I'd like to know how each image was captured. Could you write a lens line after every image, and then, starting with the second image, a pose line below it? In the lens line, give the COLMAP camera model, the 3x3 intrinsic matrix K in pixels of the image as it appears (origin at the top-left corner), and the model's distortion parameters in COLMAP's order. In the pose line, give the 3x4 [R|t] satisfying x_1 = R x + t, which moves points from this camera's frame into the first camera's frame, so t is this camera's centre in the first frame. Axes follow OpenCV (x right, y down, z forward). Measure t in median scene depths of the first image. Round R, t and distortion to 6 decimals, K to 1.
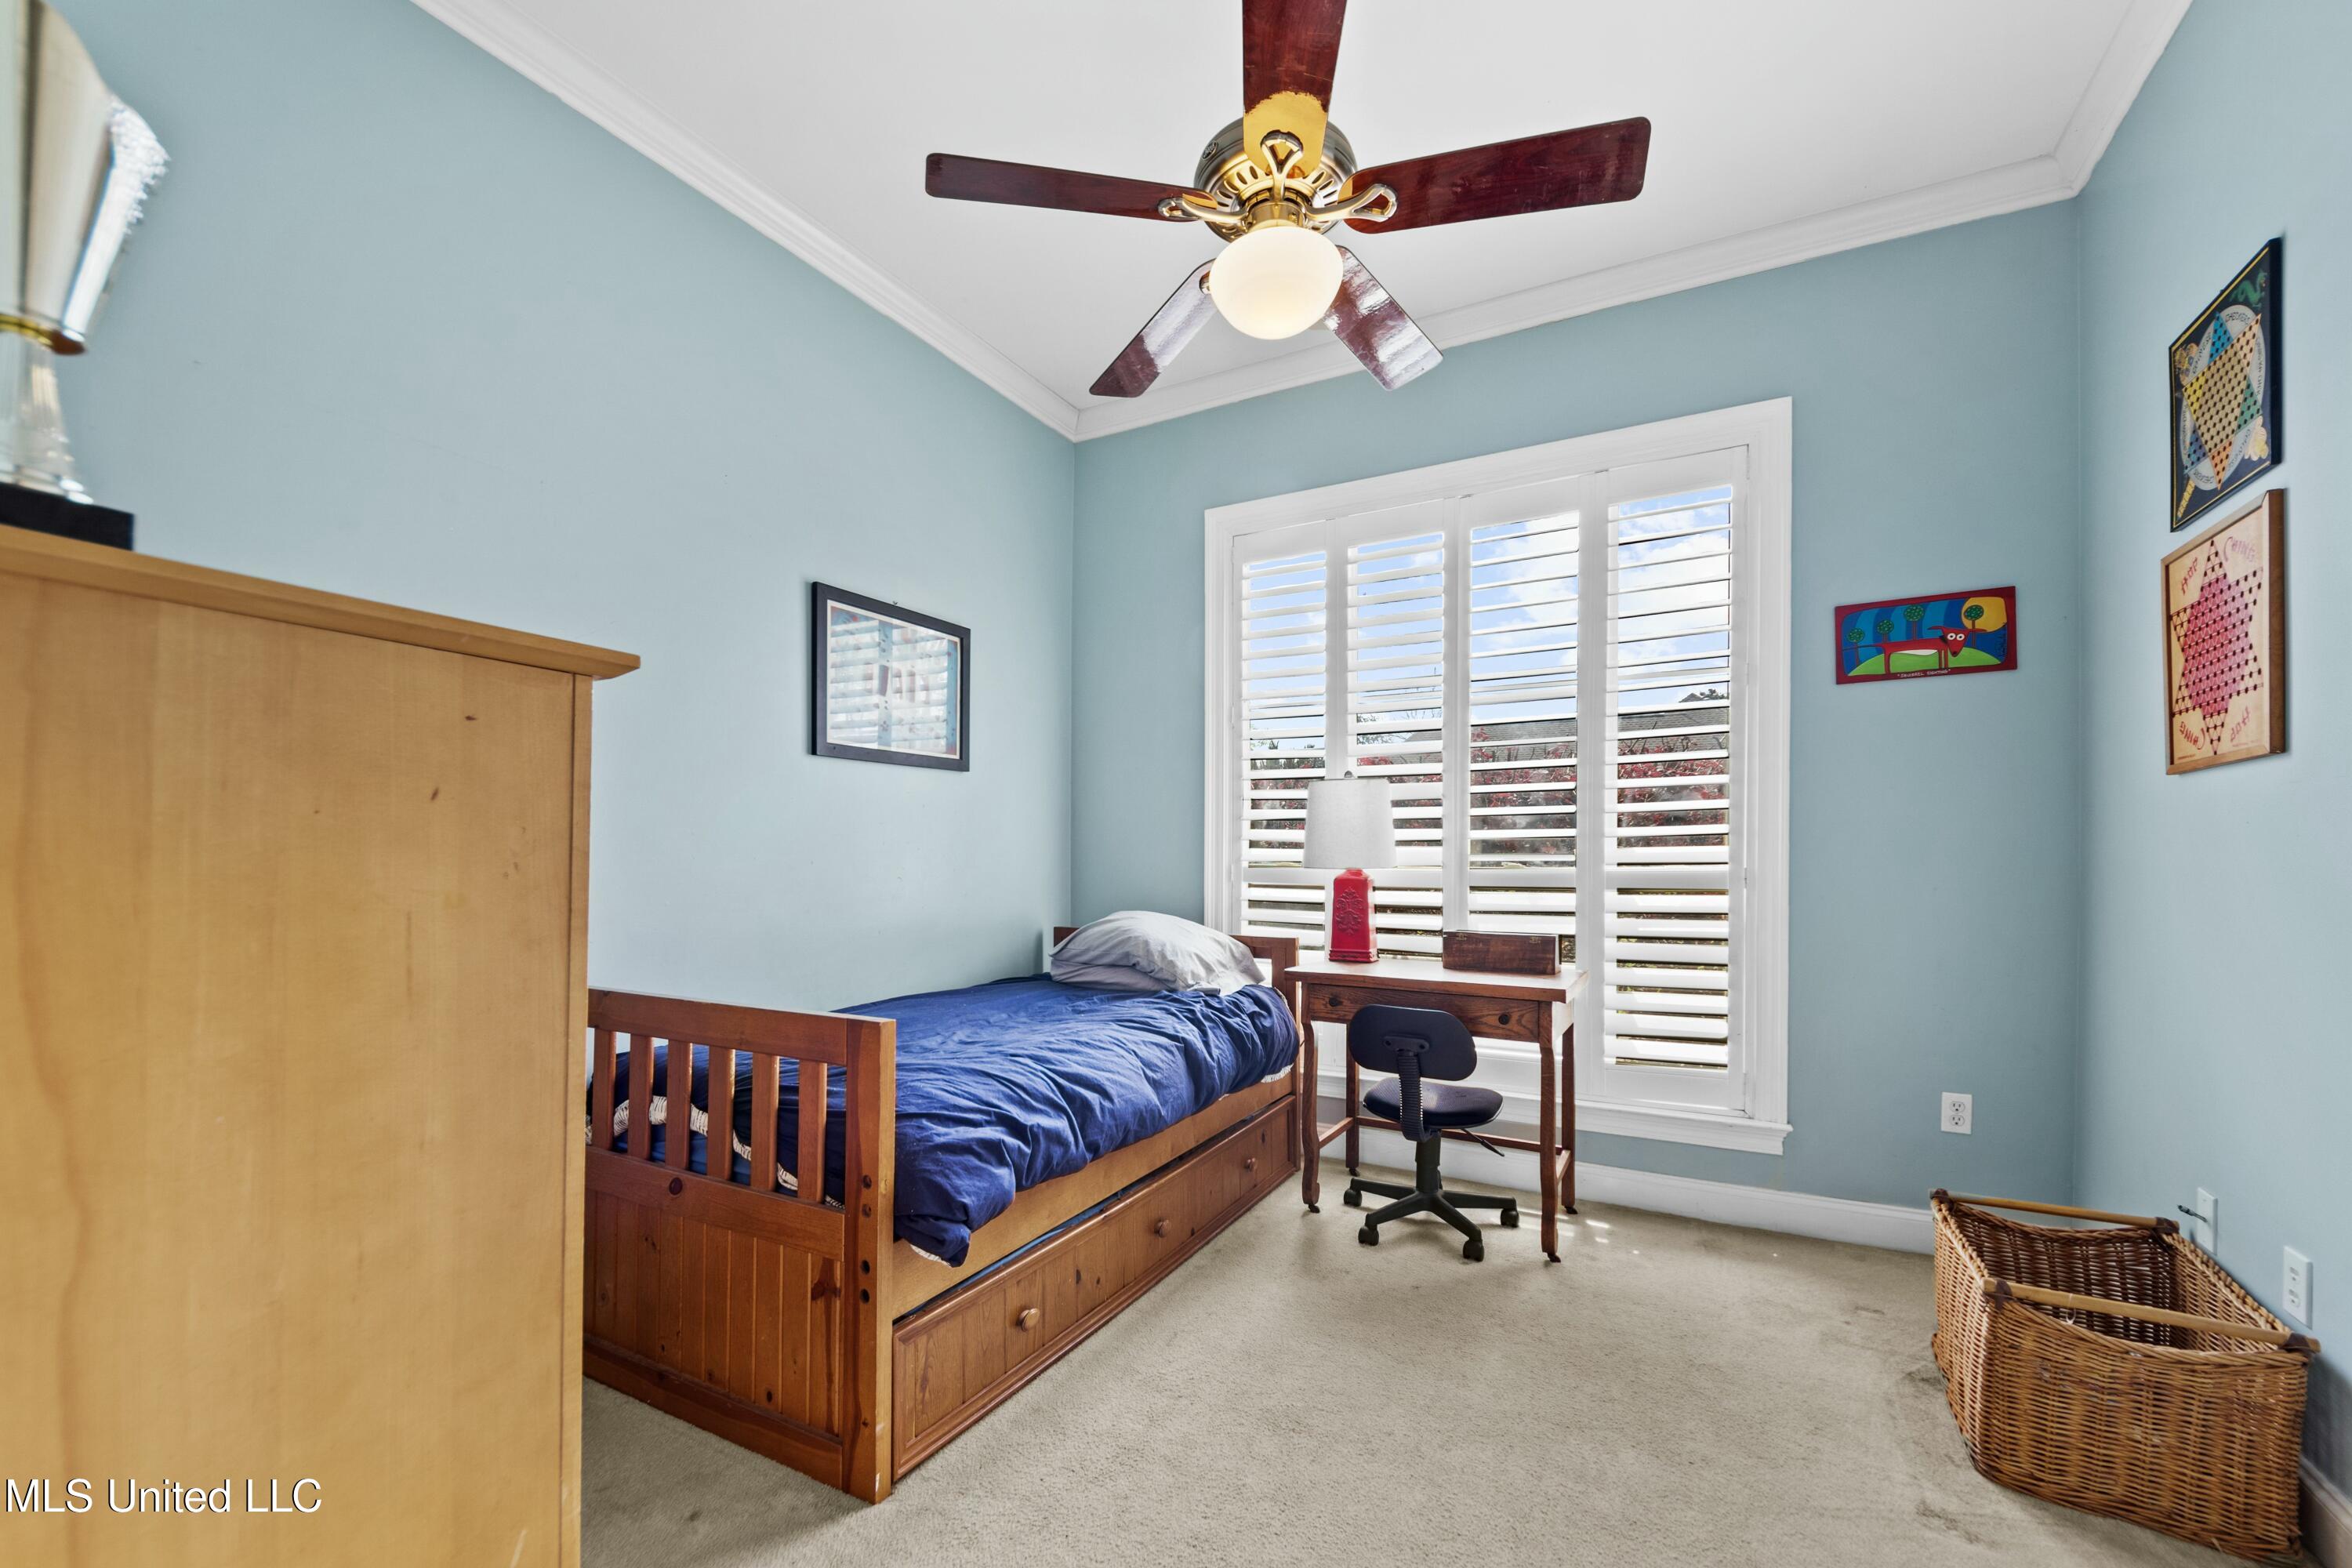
lens RADIAL K [[919.5, 0, 1188.3], [0, 919.5, 815.2], [0, 0, 1]] dist [0.002498, -0.008628]
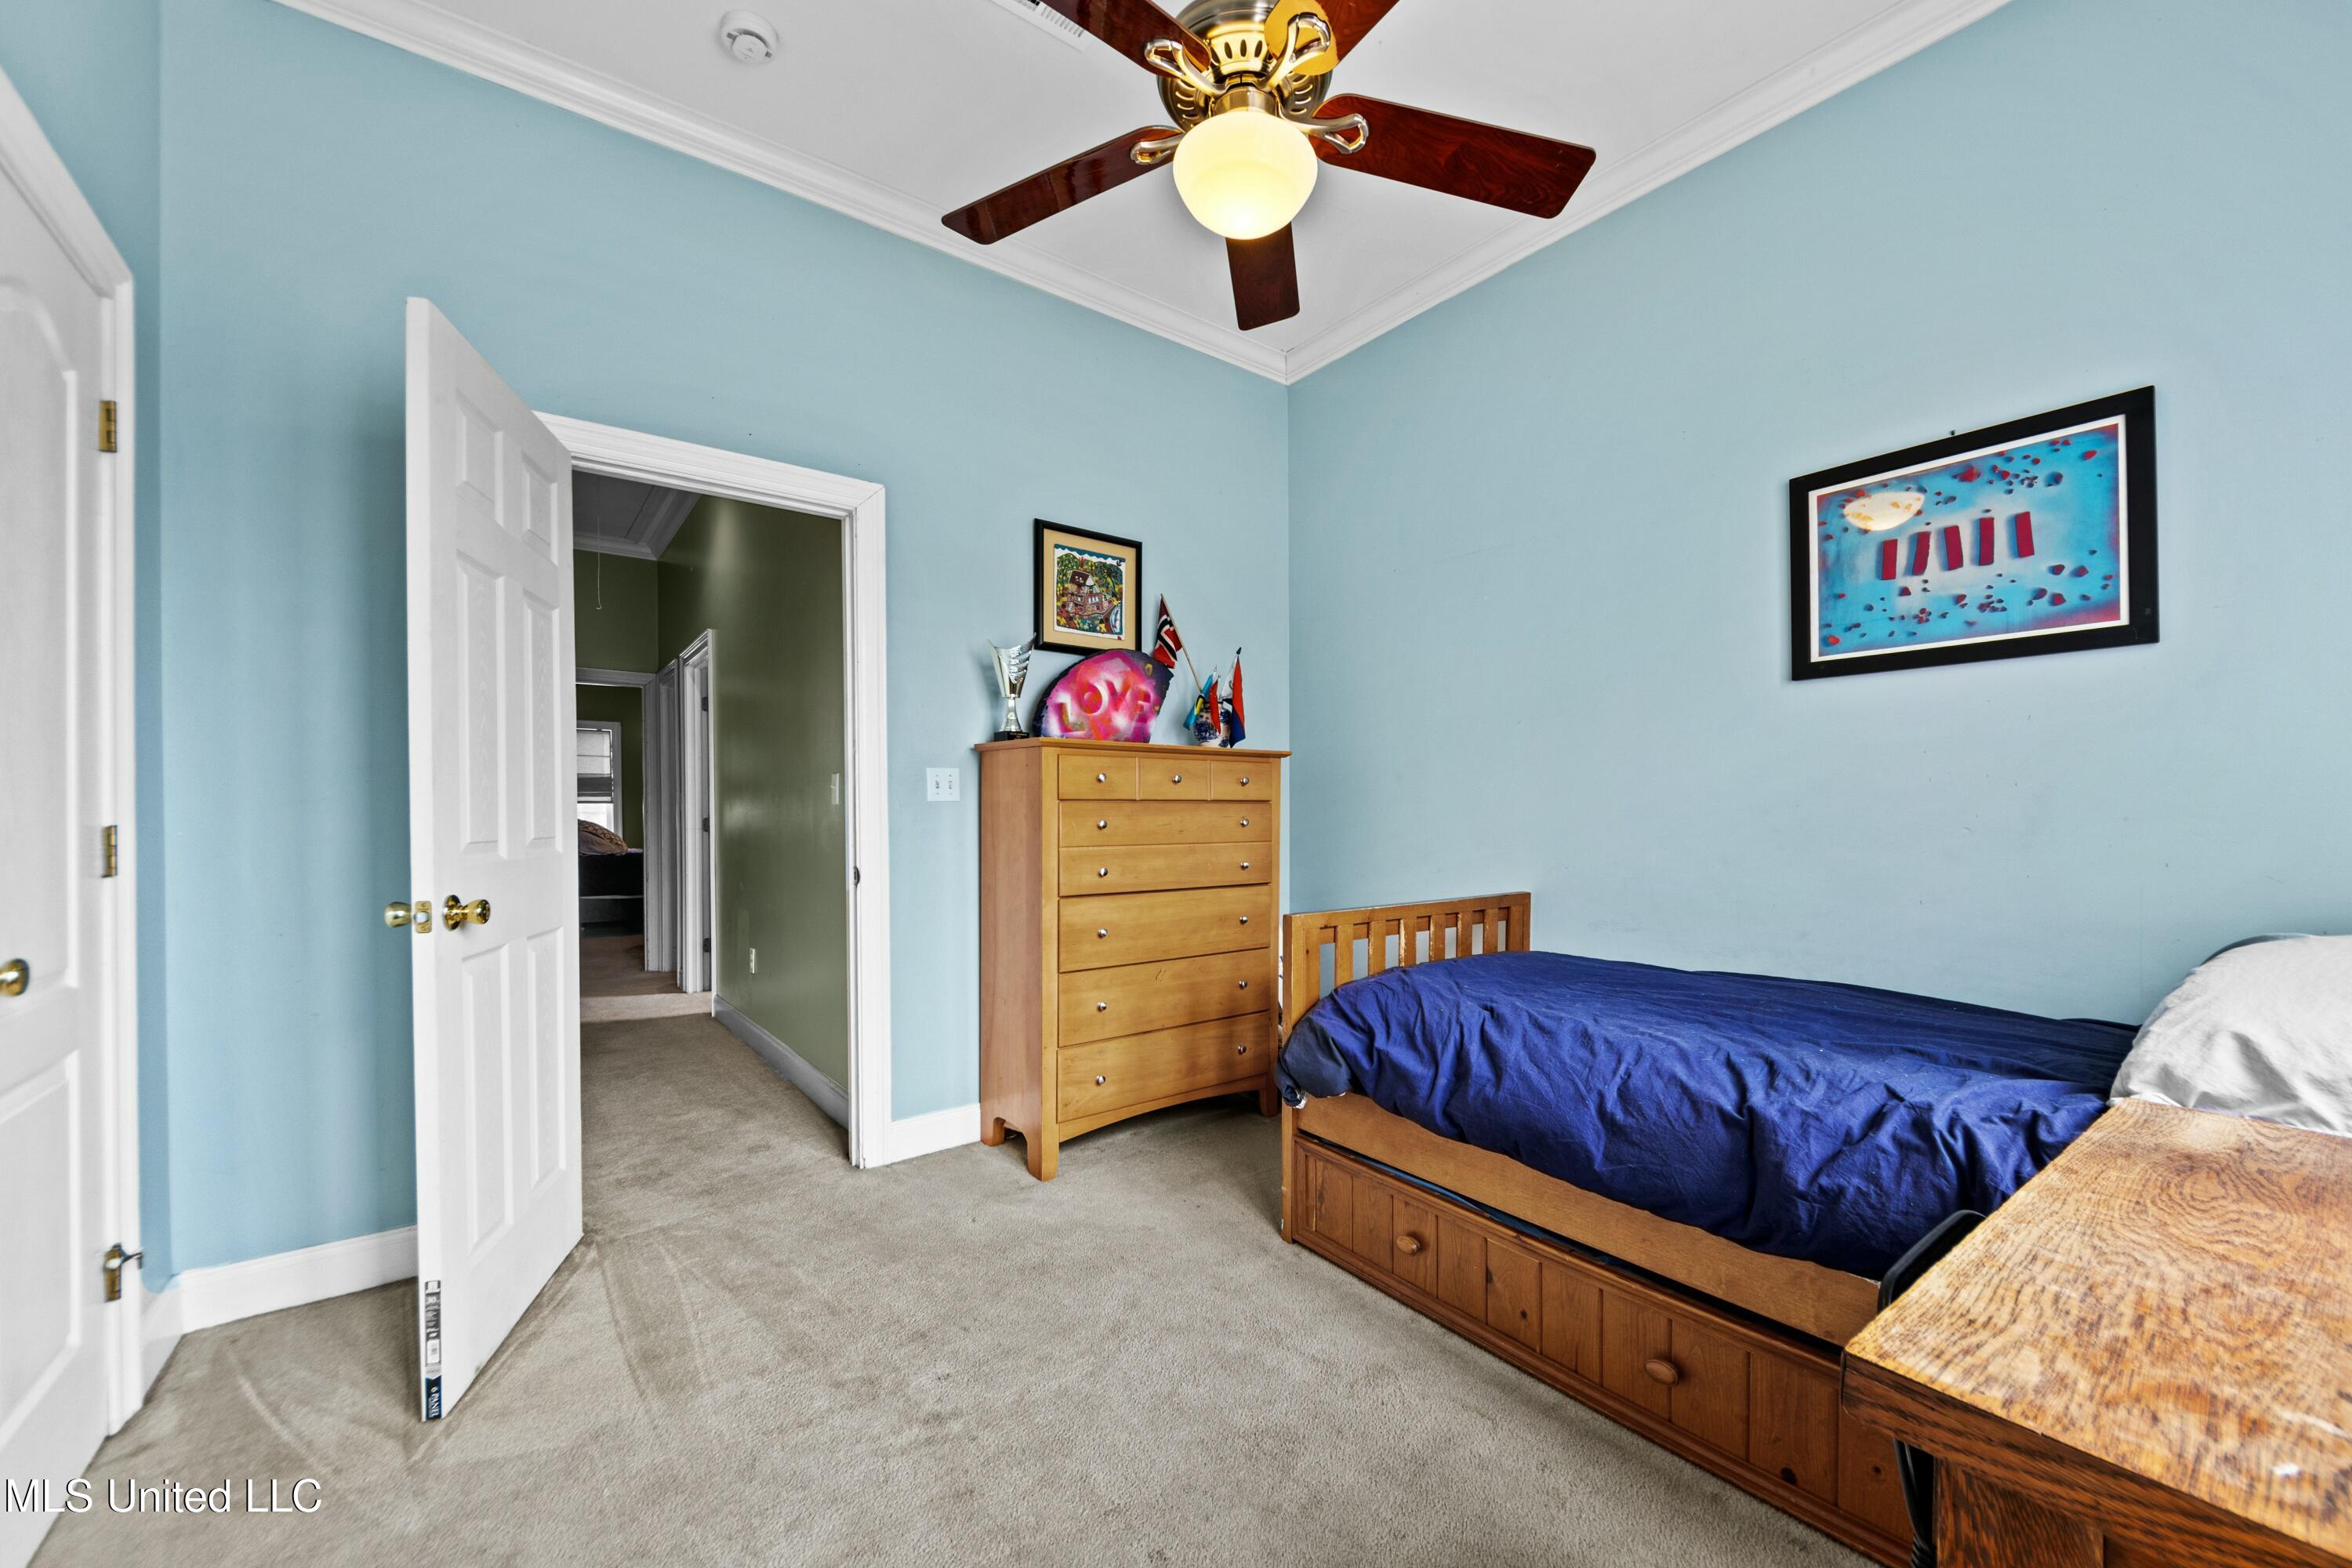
lens RADIAL K [[919.5, 0, 1188.3], [0, 919.5, 815.2], [0, 0, 1]] dist [0.002498, -0.008628]
pose [[-0.419312, -0.005383, -0.907826, 0.592783], [0.026409, 0.999487, -0.018124, 0.056204], [0.907458, -0.031574, -0.418955, 0.841994]]
